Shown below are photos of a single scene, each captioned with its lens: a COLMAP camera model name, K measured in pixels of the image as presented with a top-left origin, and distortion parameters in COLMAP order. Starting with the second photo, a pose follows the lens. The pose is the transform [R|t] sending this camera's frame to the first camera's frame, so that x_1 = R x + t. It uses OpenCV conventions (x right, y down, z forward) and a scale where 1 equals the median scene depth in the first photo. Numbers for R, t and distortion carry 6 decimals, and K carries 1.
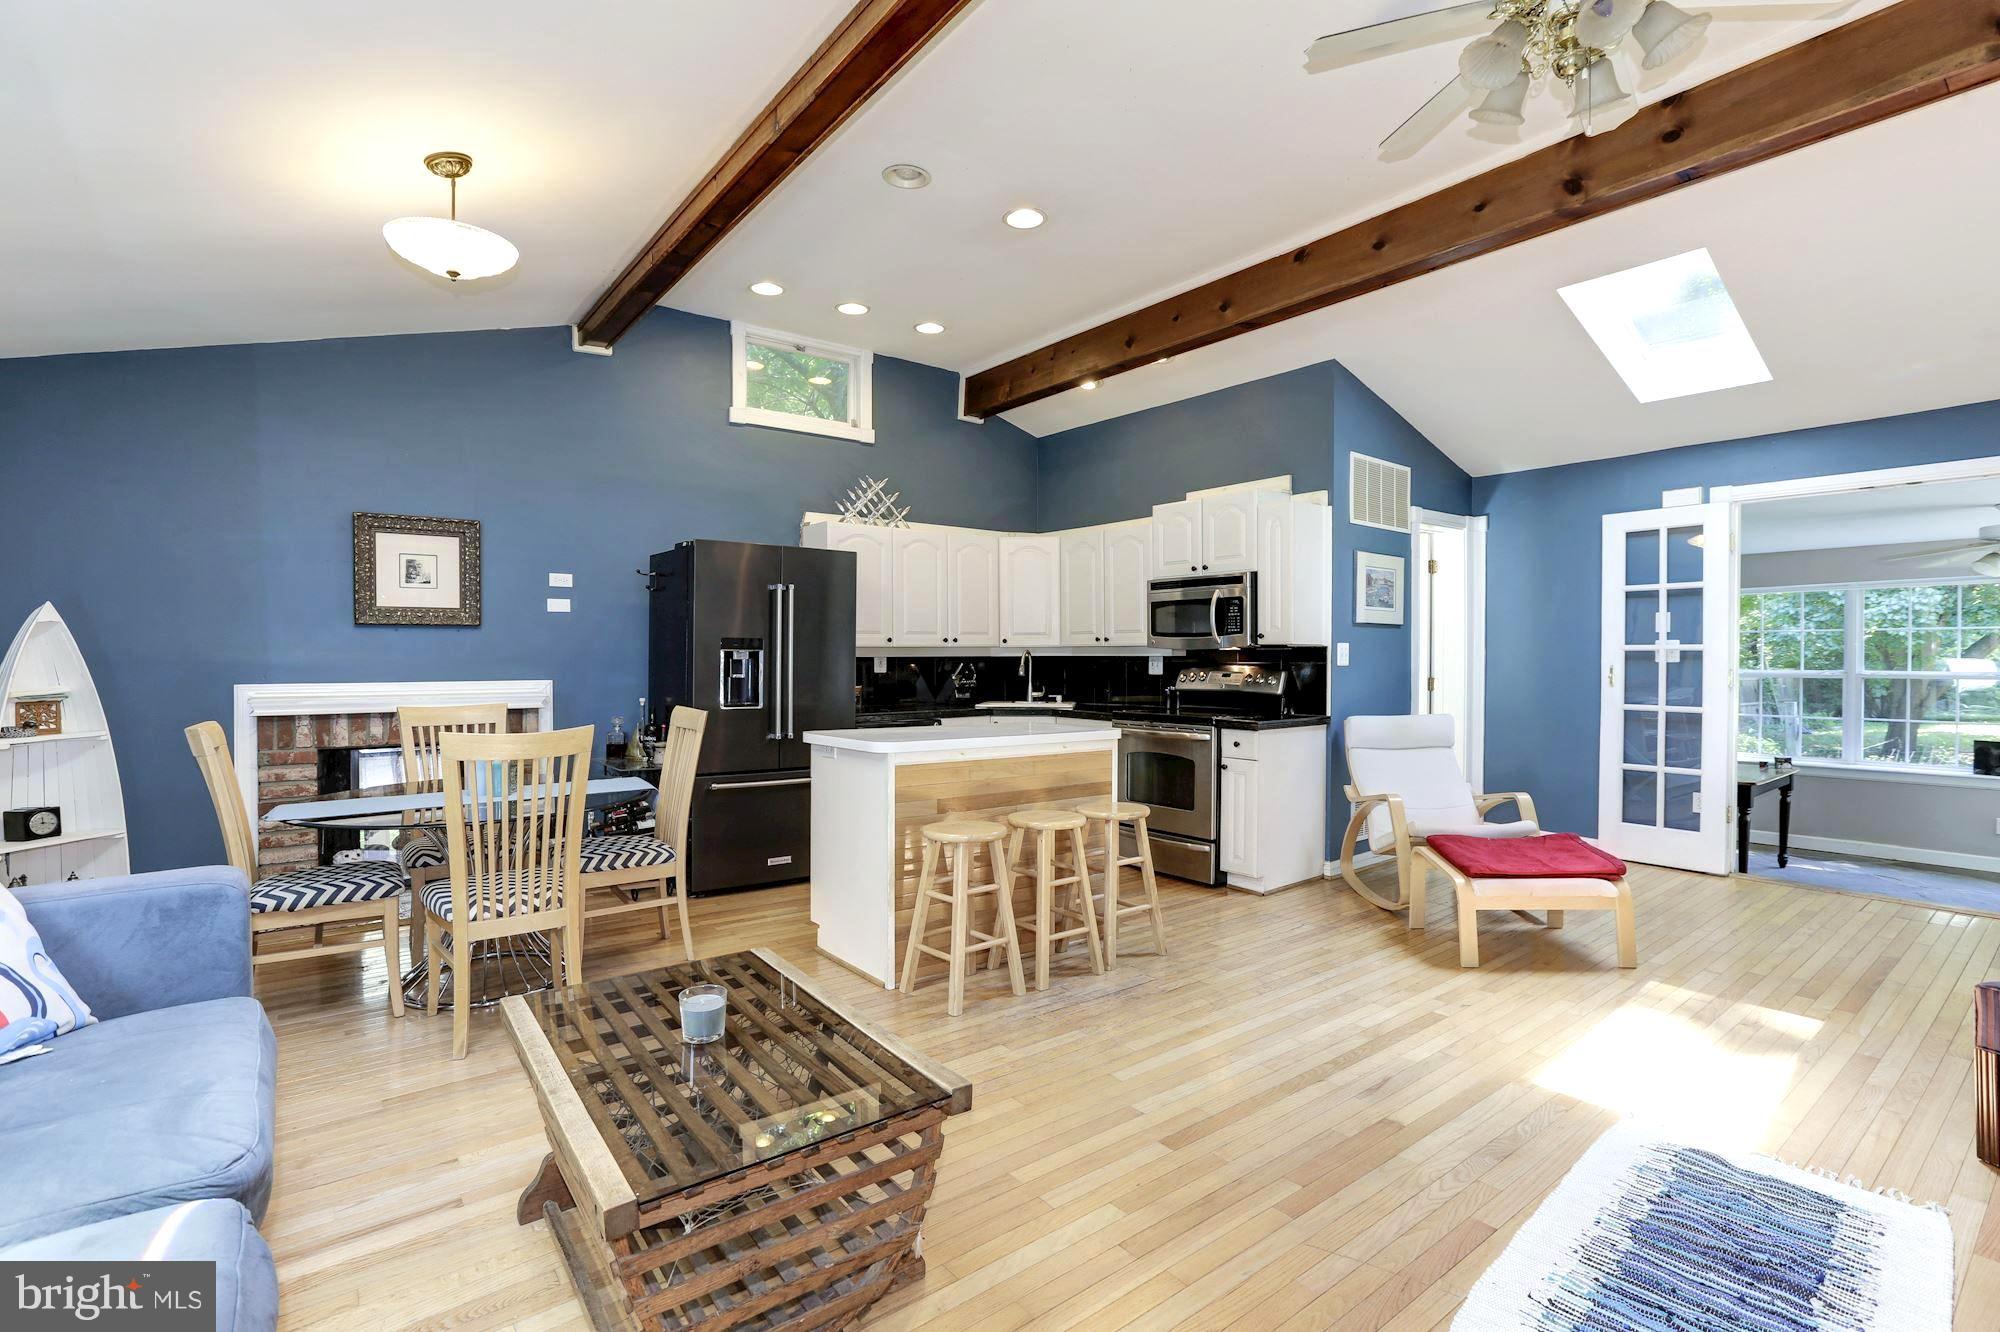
lens RADIAL K [[941.8, 0, 995.3], [0, 941.8, 668.3], [0, 0, 1]] dist [0.001703, 0.002805]
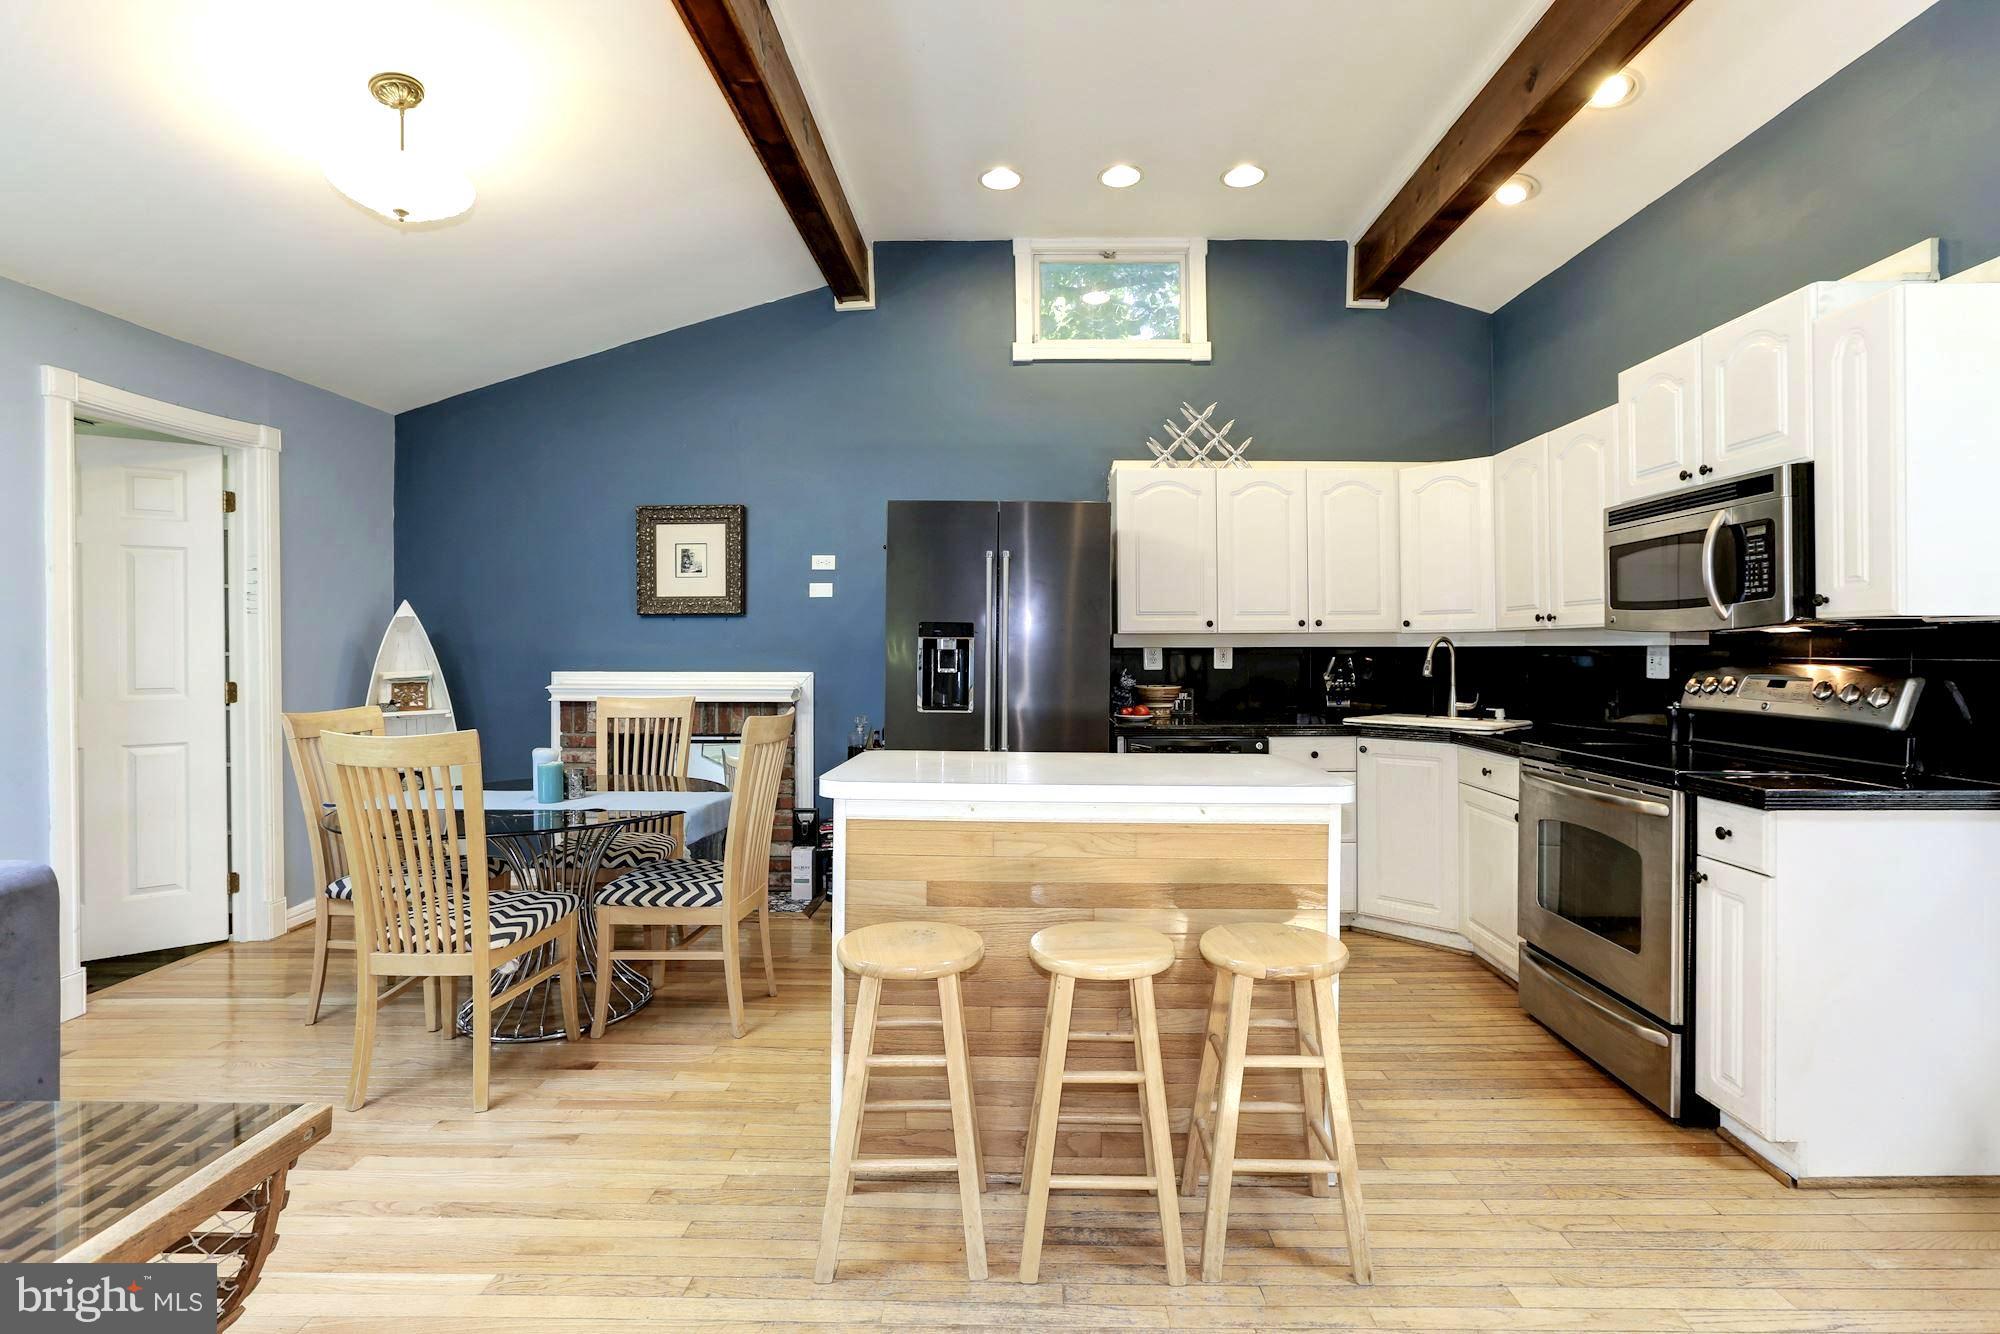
lens RADIAL K [[941.8, 0, 1007.4], [0, 941.8, 648.0], [0, 0, 1]] dist [0.001703, 0.002805]
pose [[0.793175, 0.000897, -0.608994, 0.238977], [-0.009418, 0.999897, -0.010793, -0.002422], [0.608921, 0.014296, 0.793102, 0.381797]]
